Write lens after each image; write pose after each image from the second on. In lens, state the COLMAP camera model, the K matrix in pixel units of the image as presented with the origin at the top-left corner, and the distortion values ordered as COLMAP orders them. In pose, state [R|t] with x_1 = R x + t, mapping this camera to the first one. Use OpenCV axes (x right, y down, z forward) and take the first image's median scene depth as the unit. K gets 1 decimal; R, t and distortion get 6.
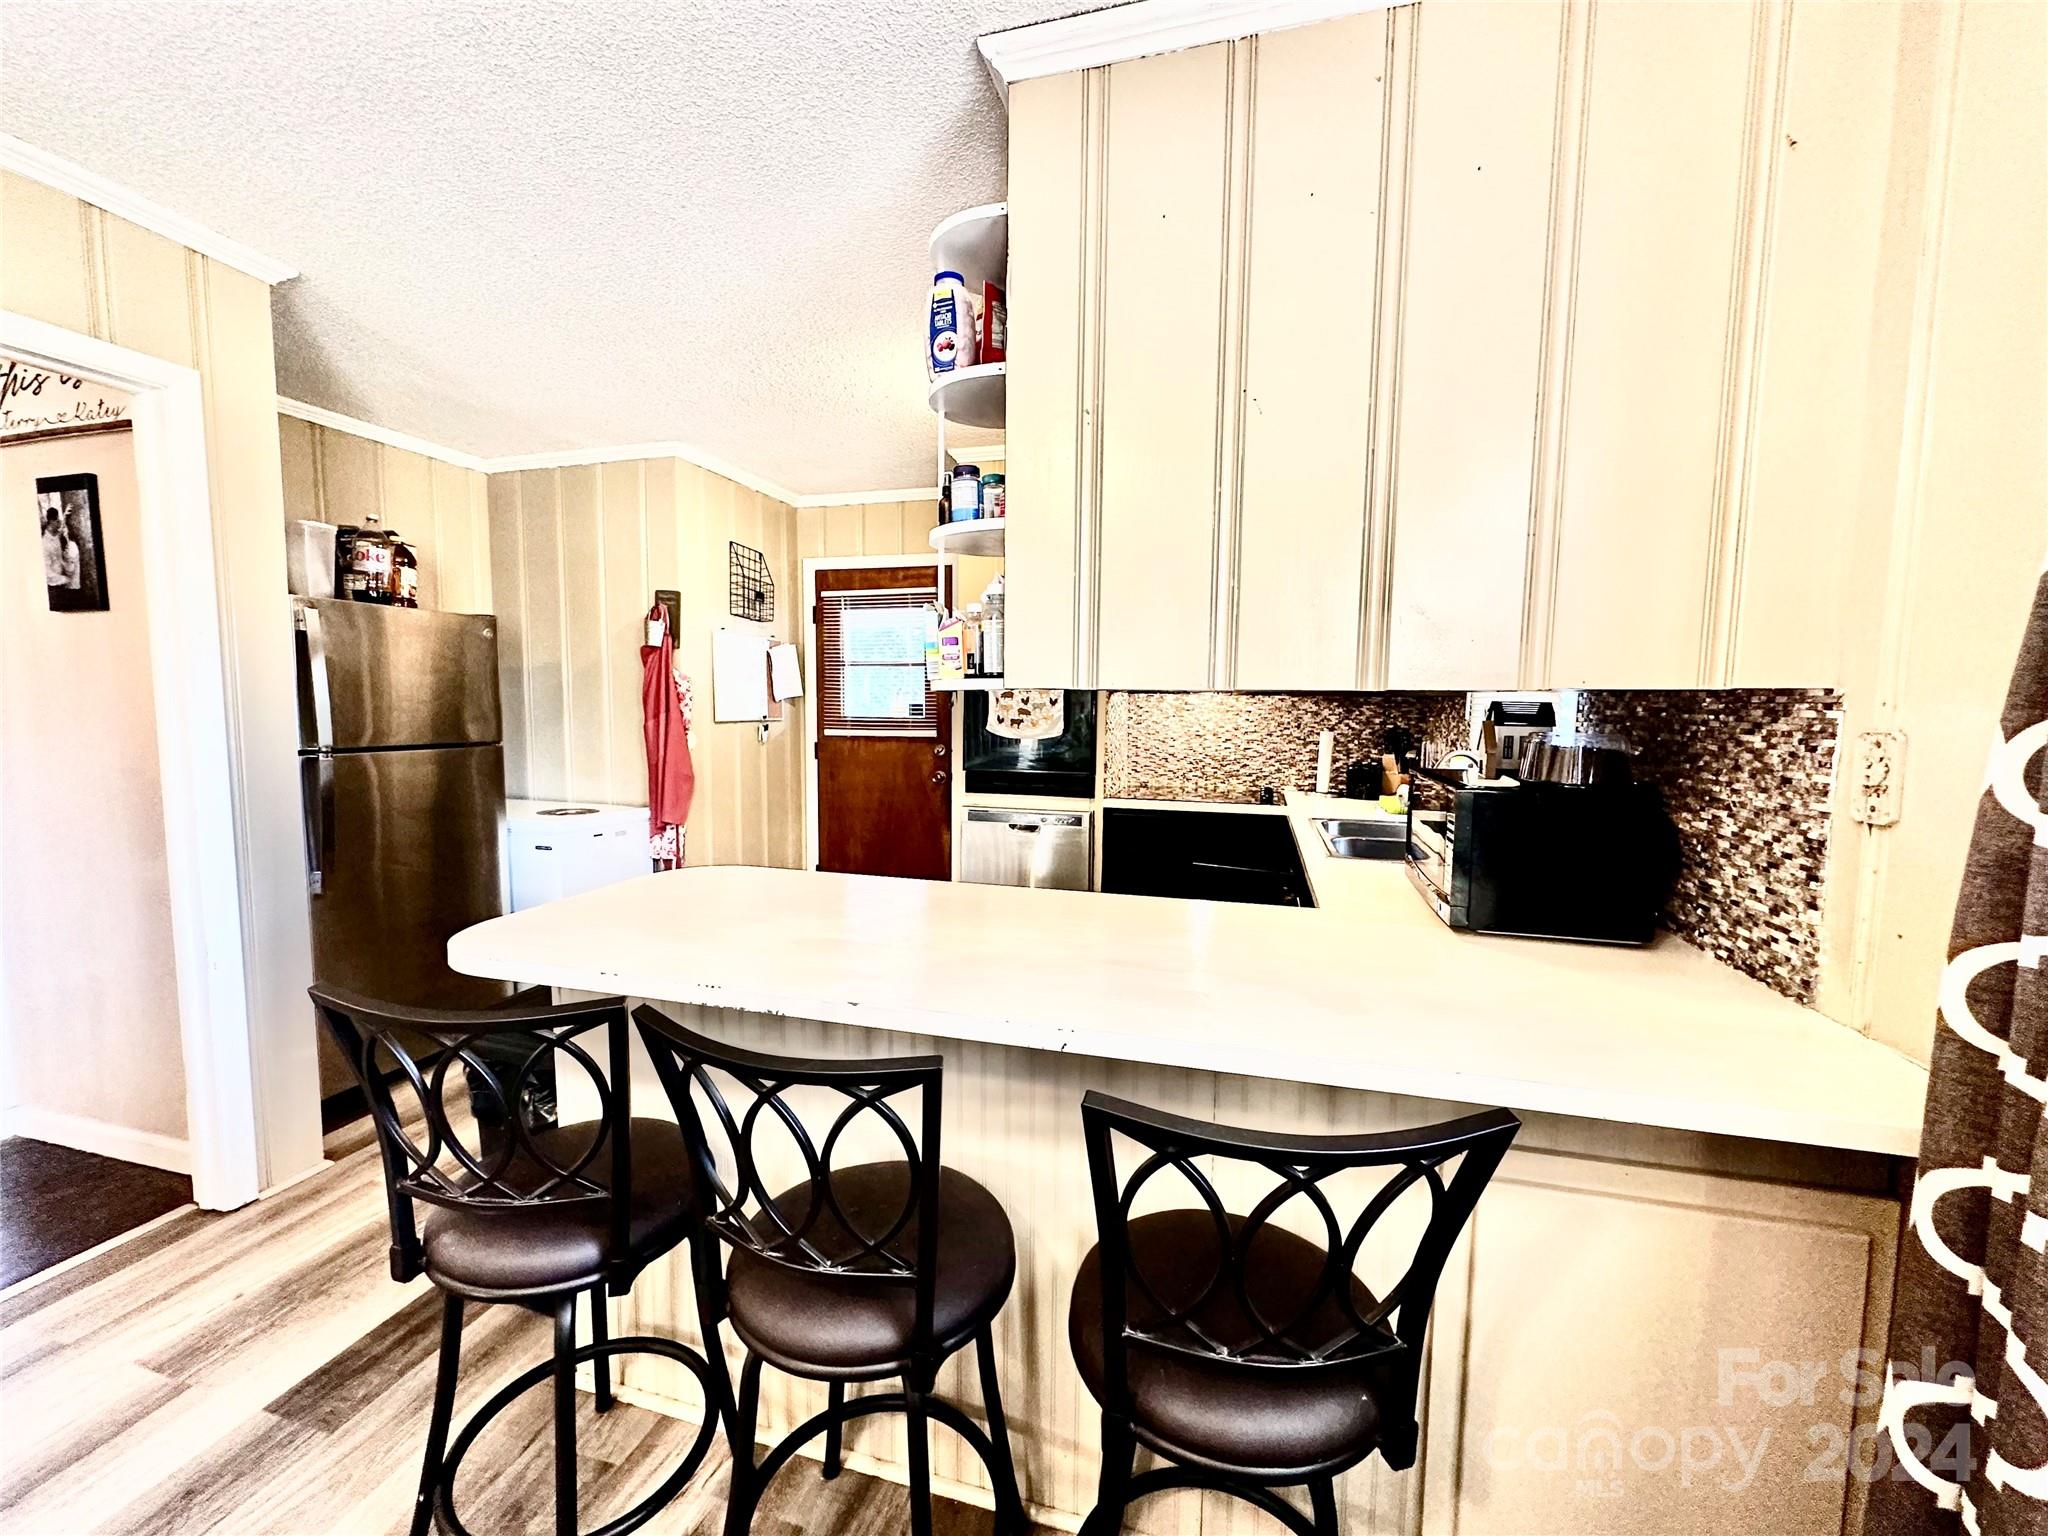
lens RADIAL K [[814.2, 0, 1022.2], [0, 814.2, 770.6], [0, 0, 1]] dist [-0.002229, 0.000961]
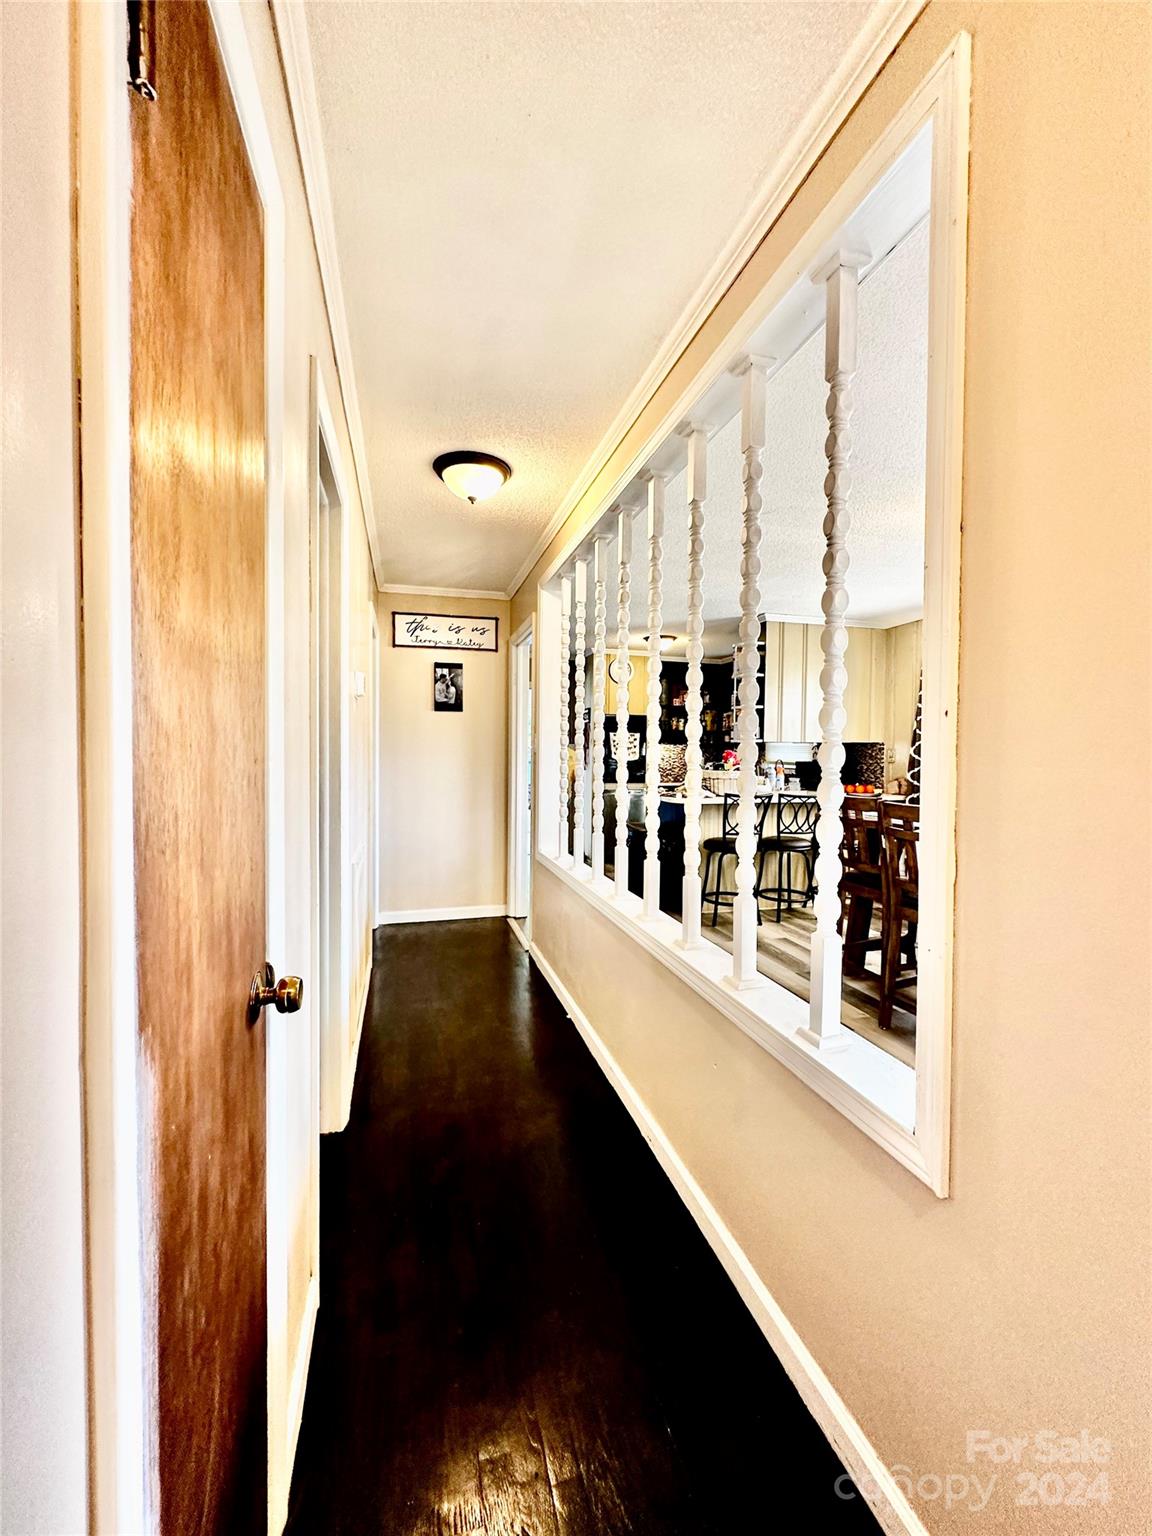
lens RADIAL K [[610.7, 0, 577.1], [0, 610.7, 766.3], [0, 0, 1]] dist [-0.002229, 0.000961]
pose [[0.851575, -0.016087, 0.523986, -1.890593], [0.045191, 0.998061, -0.042801, 0.095858], [-0.522282, 0.060128, 0.850651, -0.963899]]
